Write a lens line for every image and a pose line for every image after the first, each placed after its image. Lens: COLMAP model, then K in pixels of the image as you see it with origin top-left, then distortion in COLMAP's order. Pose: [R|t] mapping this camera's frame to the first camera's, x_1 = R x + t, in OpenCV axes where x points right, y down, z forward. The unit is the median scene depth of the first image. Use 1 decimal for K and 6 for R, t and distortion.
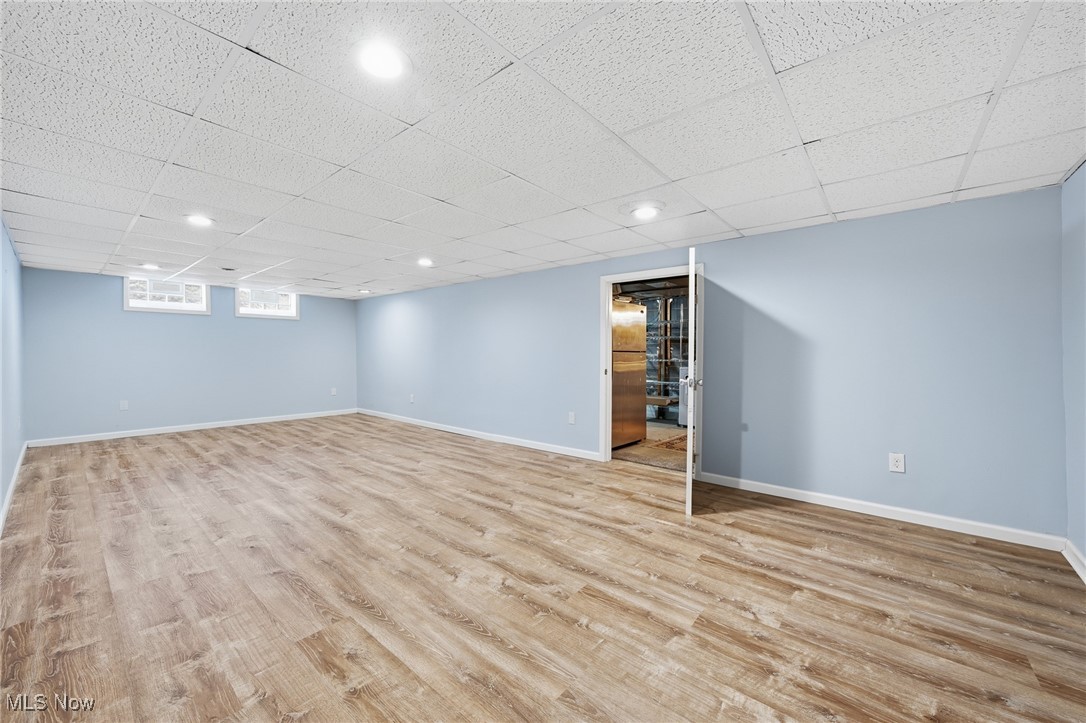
lens RADIAL K [[422.5, 0, 543.0], [0, 422.5, 361.5], [0, 0, 1]] dist [-0.001745, 0.000145]
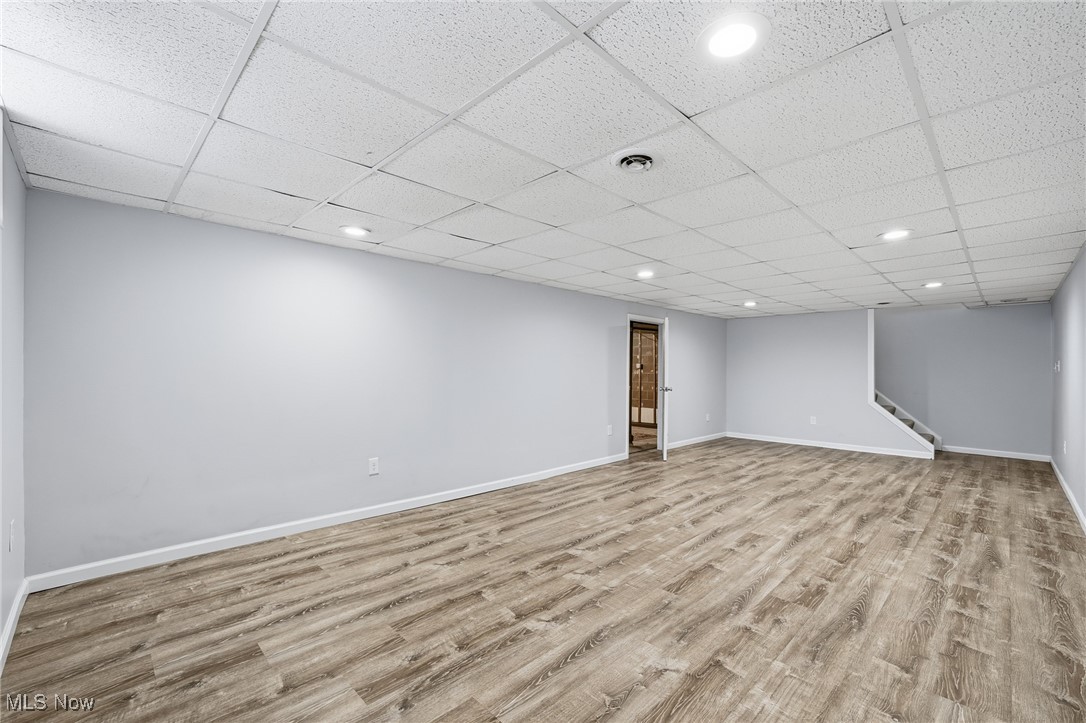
lens RADIAL K [[454.4, 0, 543.0], [0, 454.4, 361.5], [0, 0, 1]] dist [0.001875, 0.000142]
pose [[0.078656, 0.017282, 0.996752, -1.598388], [0.015676, 0.999705, -0.018570, -0.043942], [-0.996779, 0.017086, 0.078362, 1.447292]]
